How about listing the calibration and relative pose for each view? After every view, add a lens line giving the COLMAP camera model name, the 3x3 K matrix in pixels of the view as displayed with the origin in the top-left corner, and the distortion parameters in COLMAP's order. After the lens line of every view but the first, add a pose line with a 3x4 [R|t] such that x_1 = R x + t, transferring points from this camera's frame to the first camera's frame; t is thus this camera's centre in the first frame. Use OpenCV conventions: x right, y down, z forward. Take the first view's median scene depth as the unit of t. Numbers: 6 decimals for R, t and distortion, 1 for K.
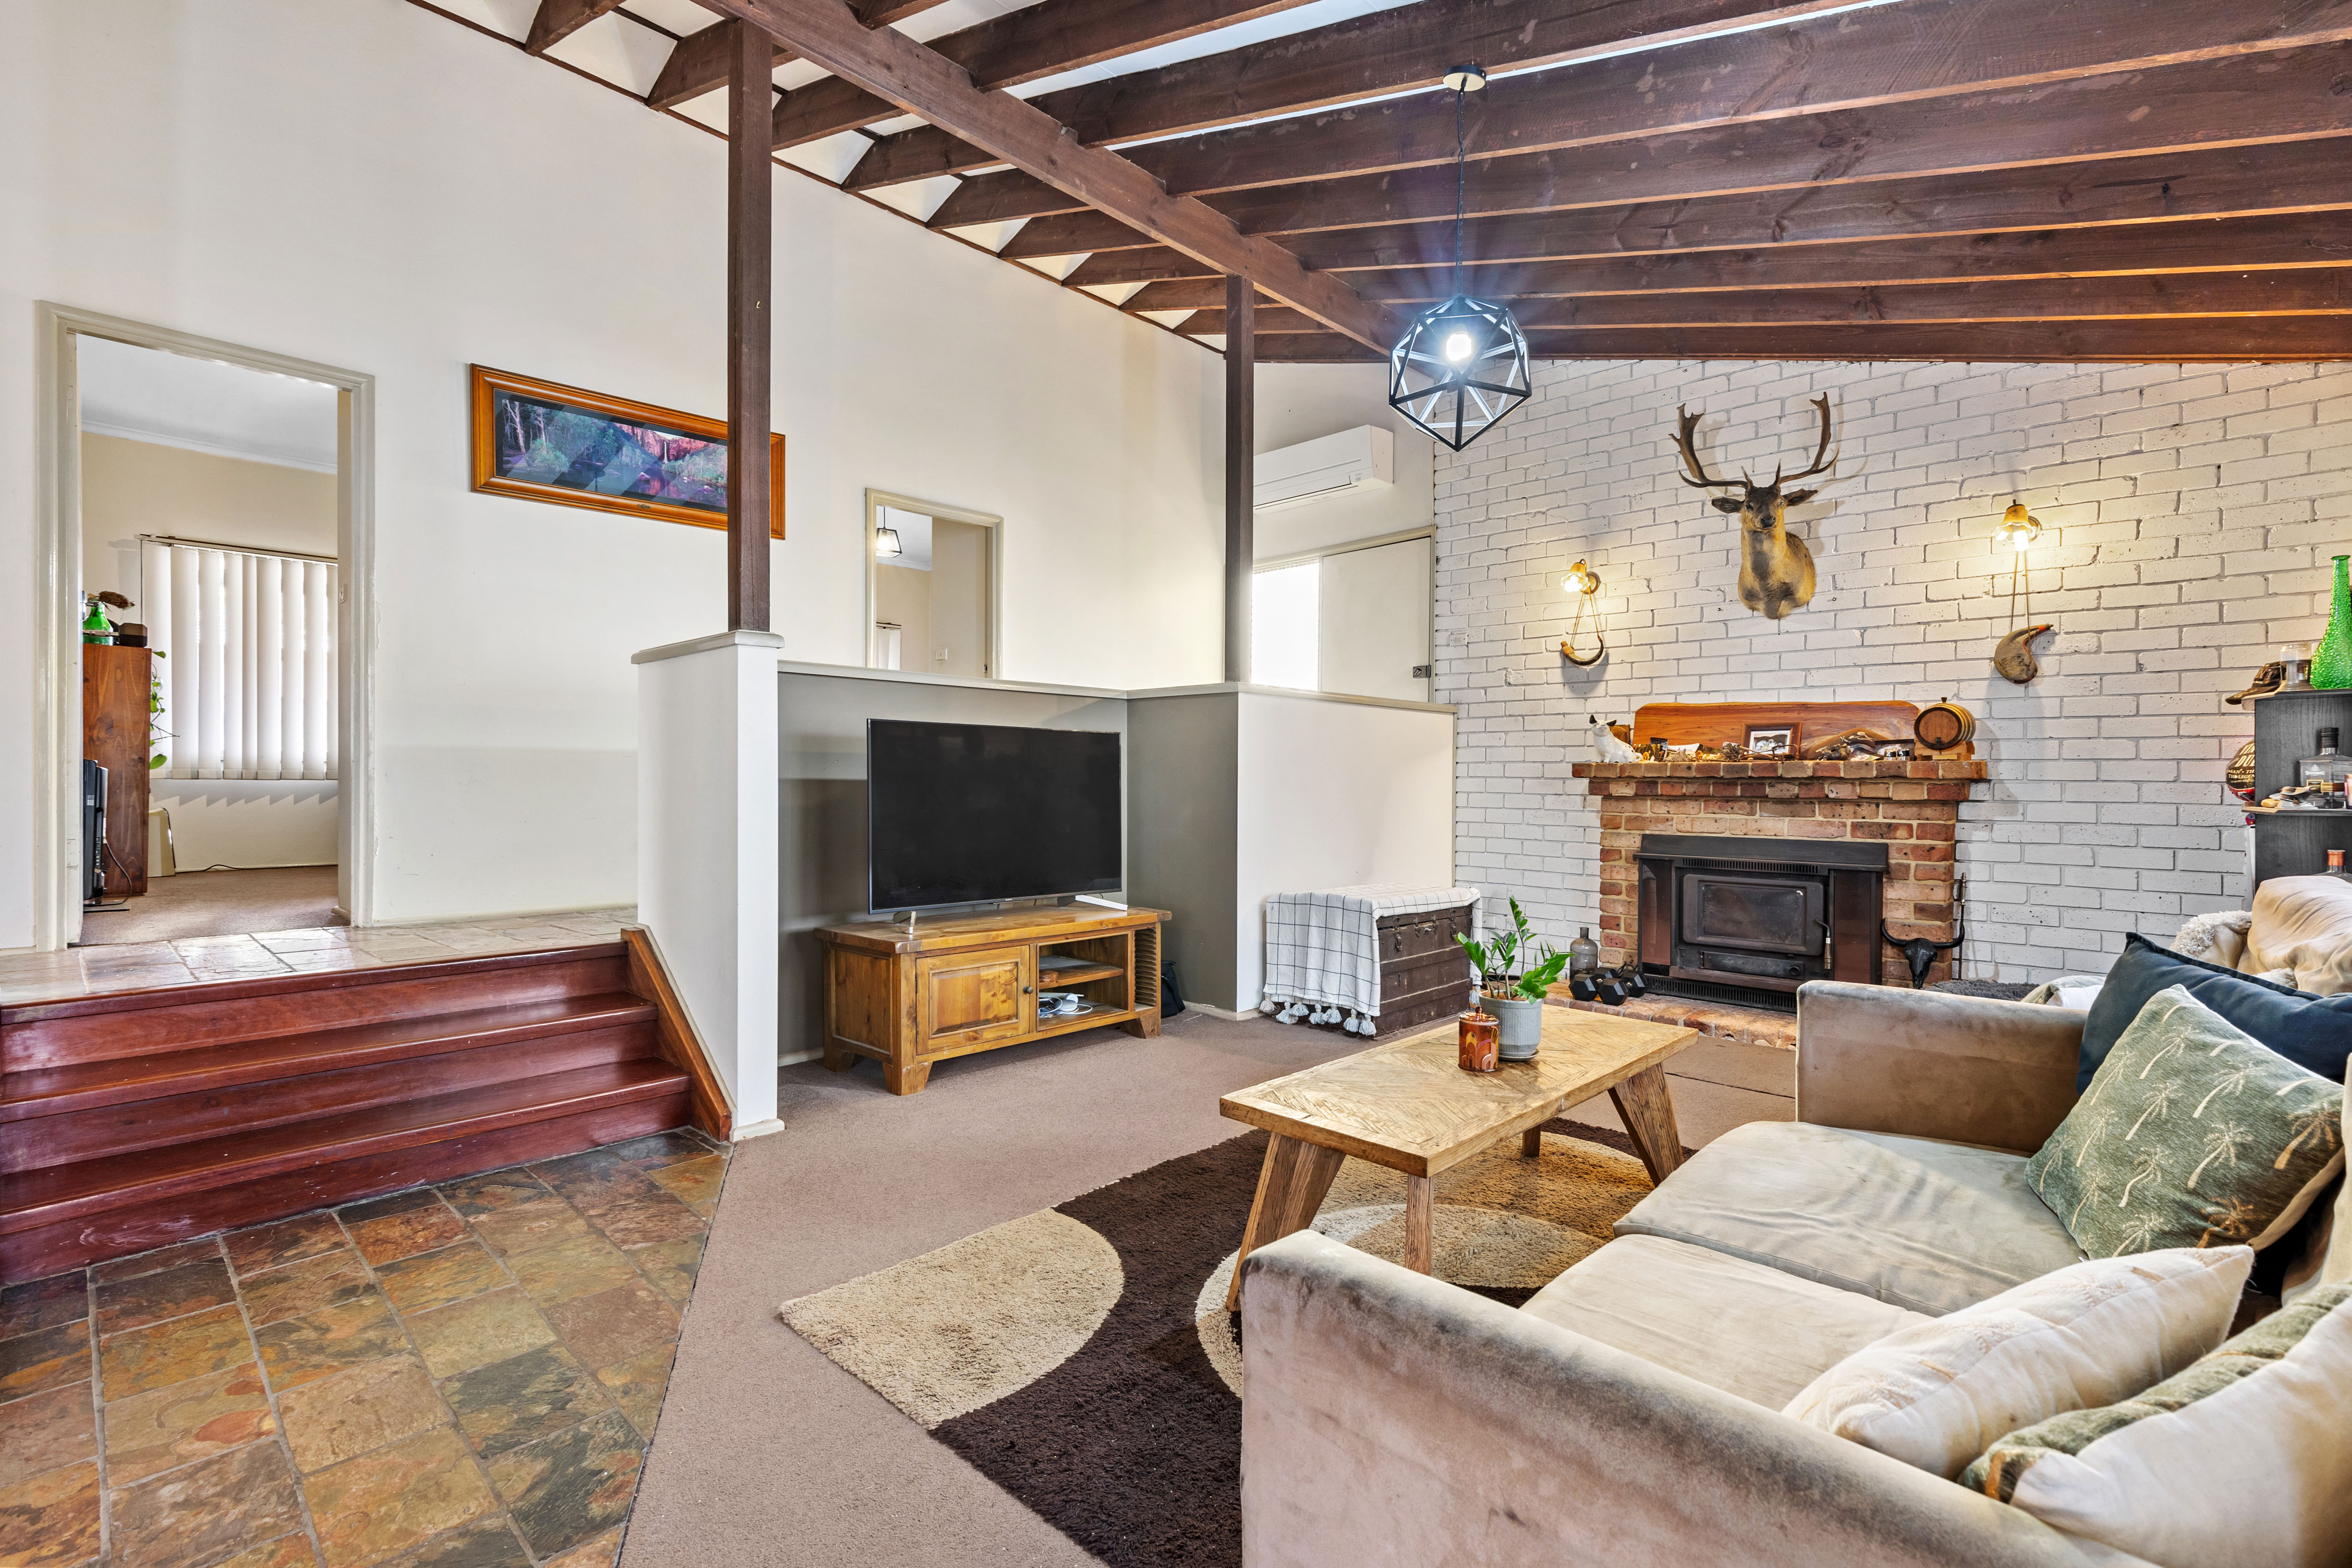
lens RADIAL K [[1075.1, 0, 1186.4], [0, 1075.1, 789.1], [0, 0, 1]] dist [0.003040, 0.000468]
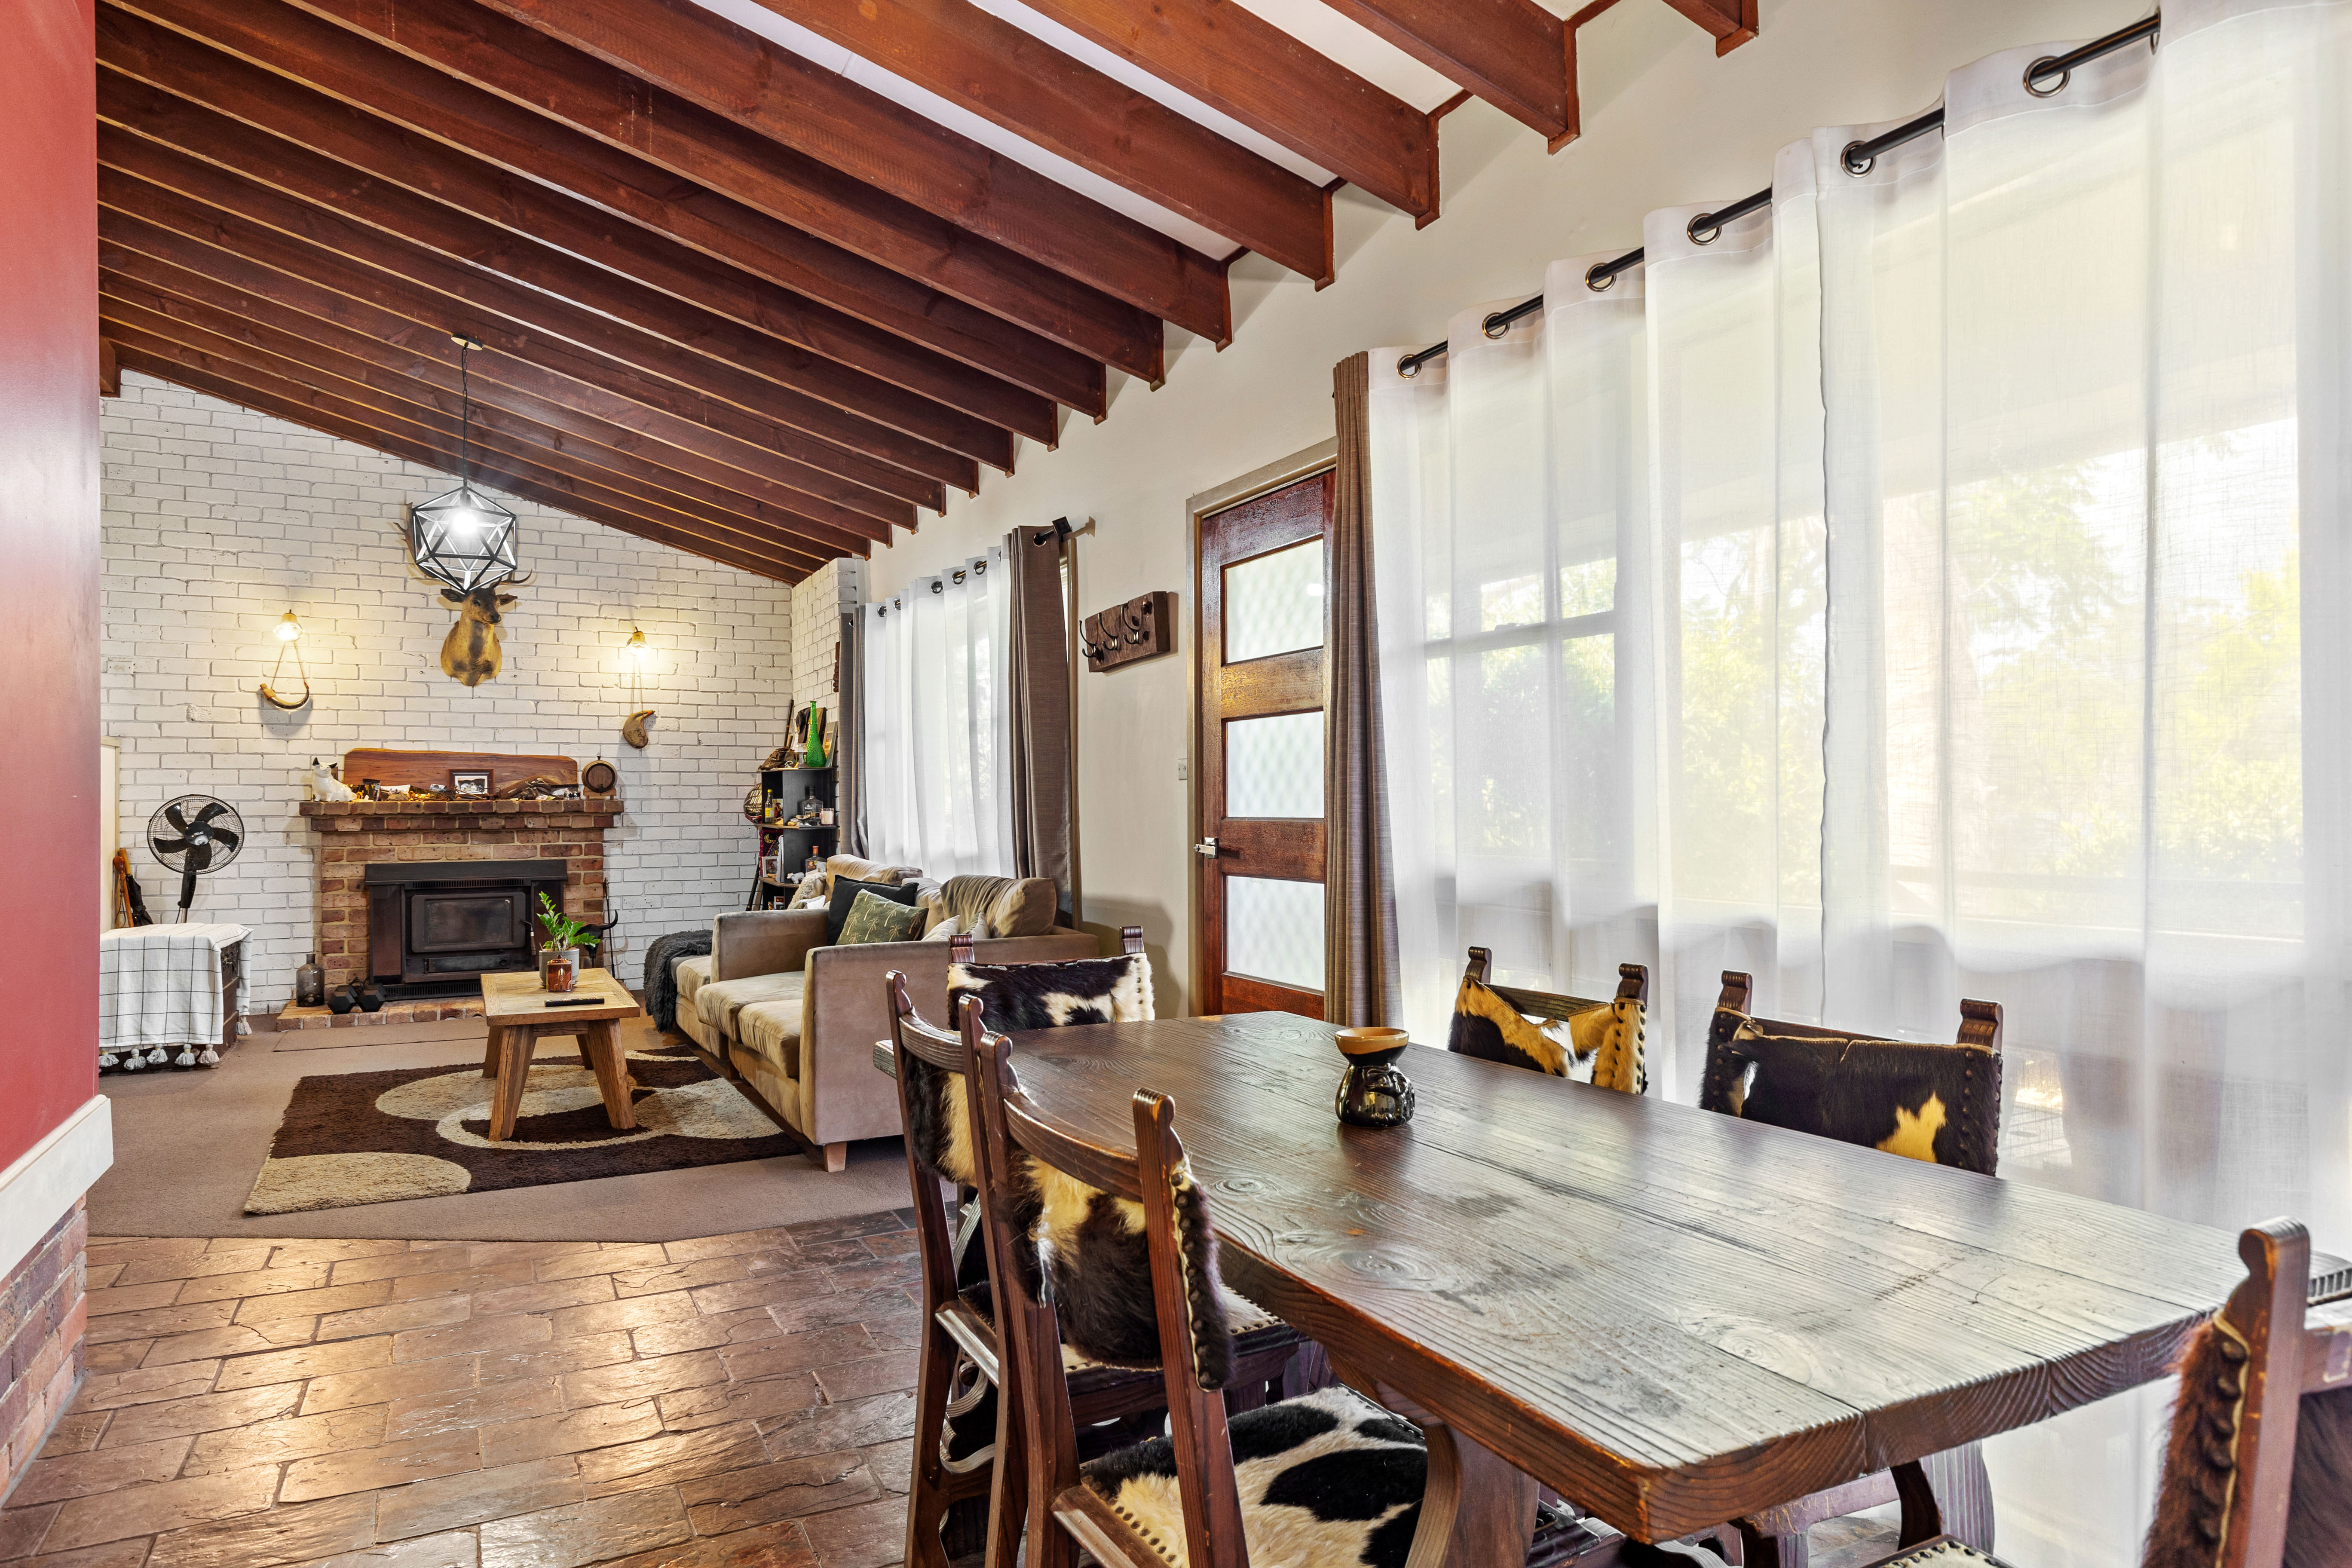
lens RADIAL K [[1469.5, 0, 1176.5], [0, 1469.5, 795.9], [0, 0, 1]] dist [-0.000284, -0.000377]
pose [[0.337608, -0.005266, 0.941272, -0.827534], [0.018110, 0.999836, -0.000902, -0.014885], [-0.941113, 0.017351, 0.337648, -0.365164]]
